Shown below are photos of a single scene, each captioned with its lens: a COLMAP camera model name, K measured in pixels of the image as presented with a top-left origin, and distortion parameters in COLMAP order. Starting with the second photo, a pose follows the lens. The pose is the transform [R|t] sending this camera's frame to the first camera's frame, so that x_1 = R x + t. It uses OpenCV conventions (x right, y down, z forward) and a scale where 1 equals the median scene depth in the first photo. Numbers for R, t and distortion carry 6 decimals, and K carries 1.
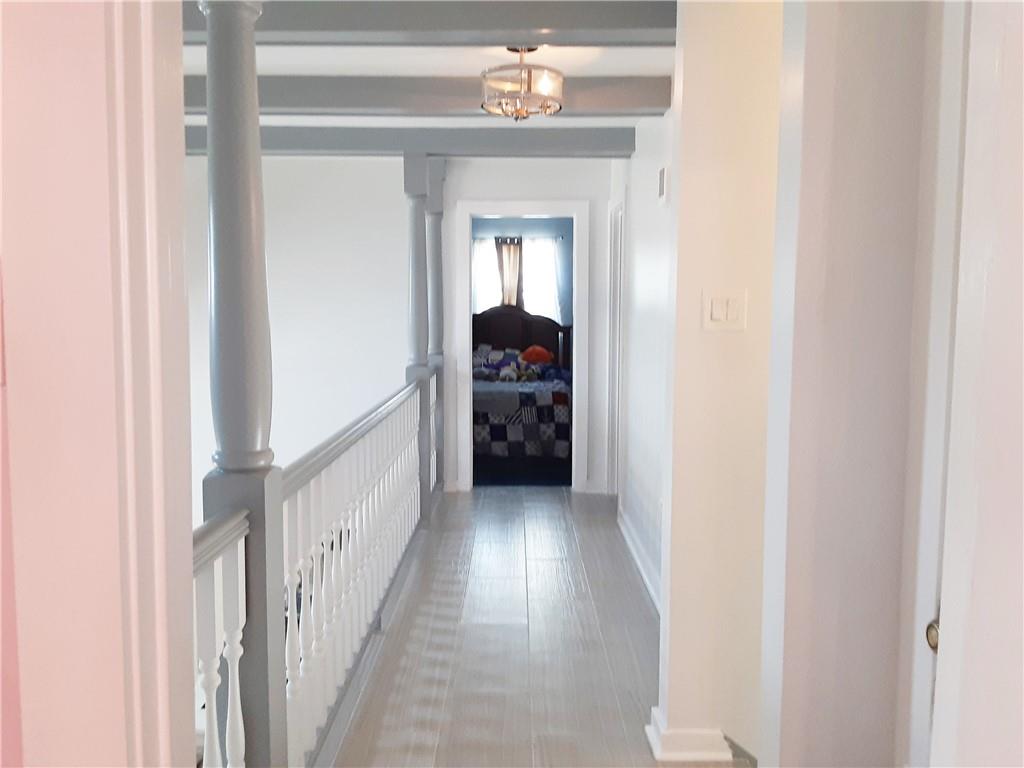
lens RADIAL K [[817.6, 0, 512.0], [0, 817.6, 384.0], [0, 0, 1]] dist [-0.001081, -0.001491]
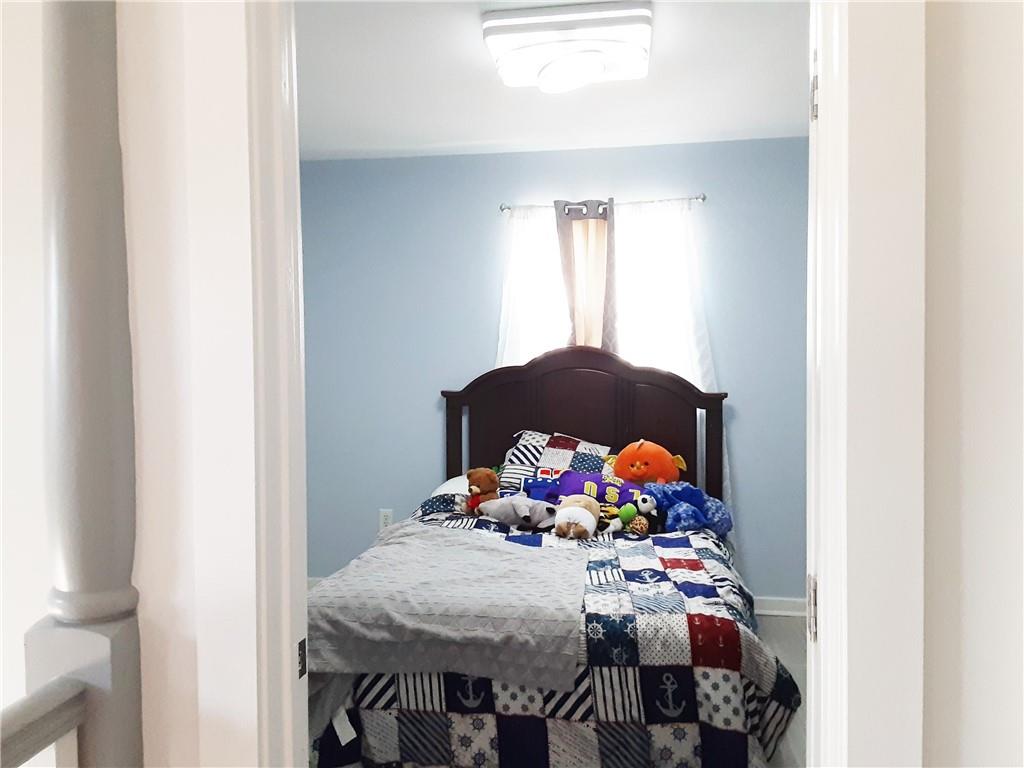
lens RADIAL K [[817.6, 0, 512.0], [0, 817.6, 384.0], [0, 0, 1]] dist [-0.001081, -0.001491]
pose [[0.989351, -0.004584, -0.145474, 0.023669], [-0.001726, 0.999064, -0.043222, -0.060146], [0.145536, 0.043013, 0.988418, 0.578856]]
